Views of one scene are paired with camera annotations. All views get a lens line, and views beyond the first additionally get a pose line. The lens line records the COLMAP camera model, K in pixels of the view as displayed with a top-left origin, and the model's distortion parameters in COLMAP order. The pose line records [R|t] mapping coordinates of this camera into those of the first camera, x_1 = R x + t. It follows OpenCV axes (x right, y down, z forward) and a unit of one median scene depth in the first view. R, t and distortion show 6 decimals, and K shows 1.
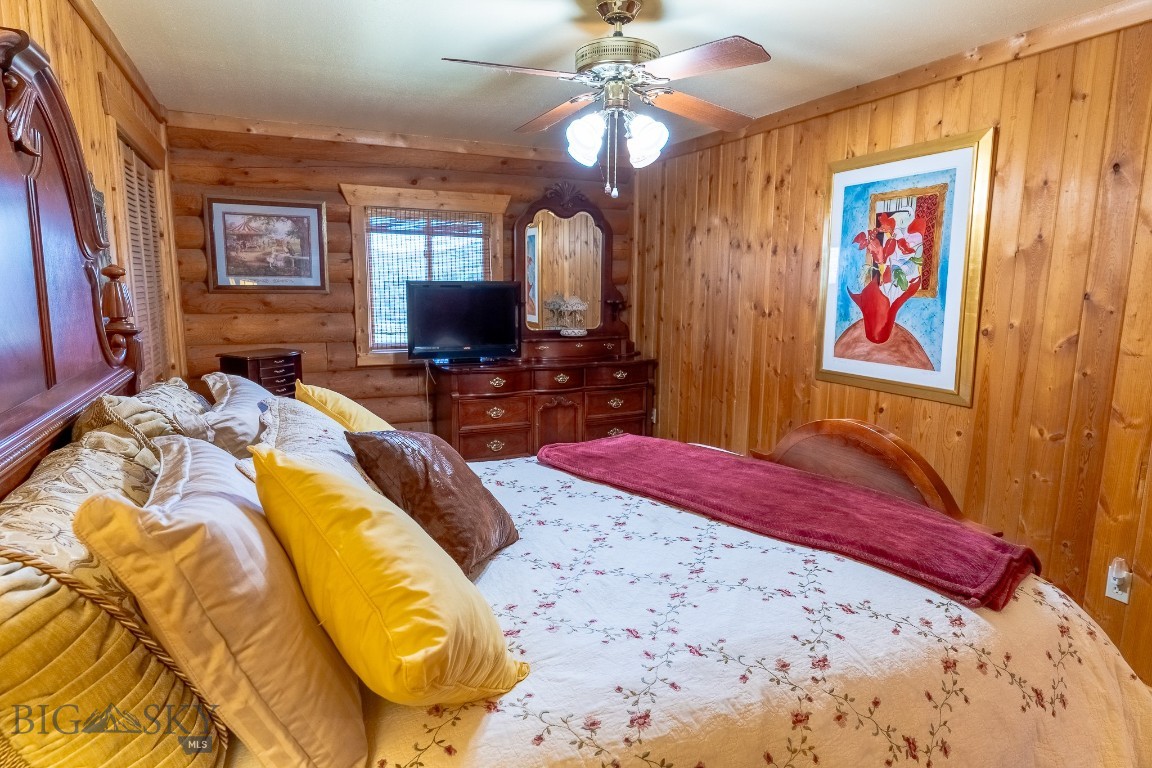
lens RADIAL K [[673.8, 0, 575.3], [0, 673.8, 382.0], [0, 0, 1]] dist [-0.000544, 0.005790]
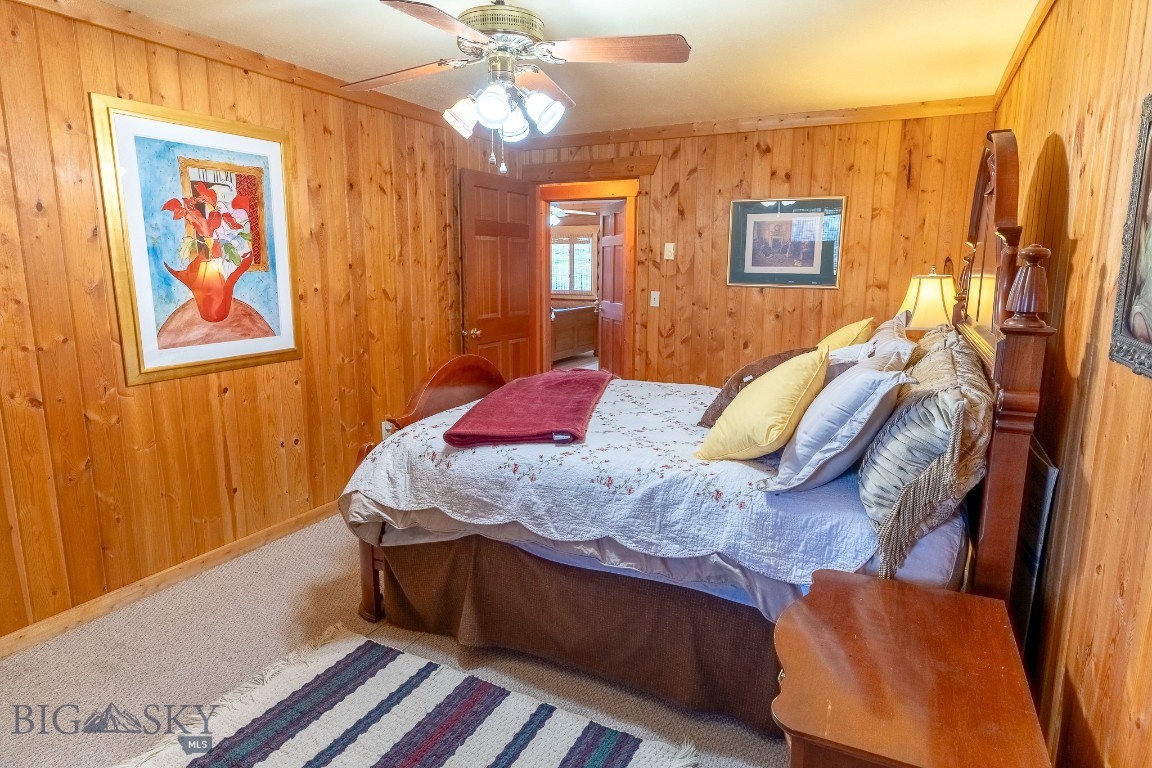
lens RADIAL K [[673.8, 0, 576.3], [0, 673.8, 385.8], [0, 0, 1]] dist [-0.000544, 0.005790]
pose [[-0.638283, -0.150473, 0.754952, -0.626734], [0.106383, 0.954058, 0.280100, -0.190636], [-0.762415, 0.259097, -0.592951, 1.247639]]
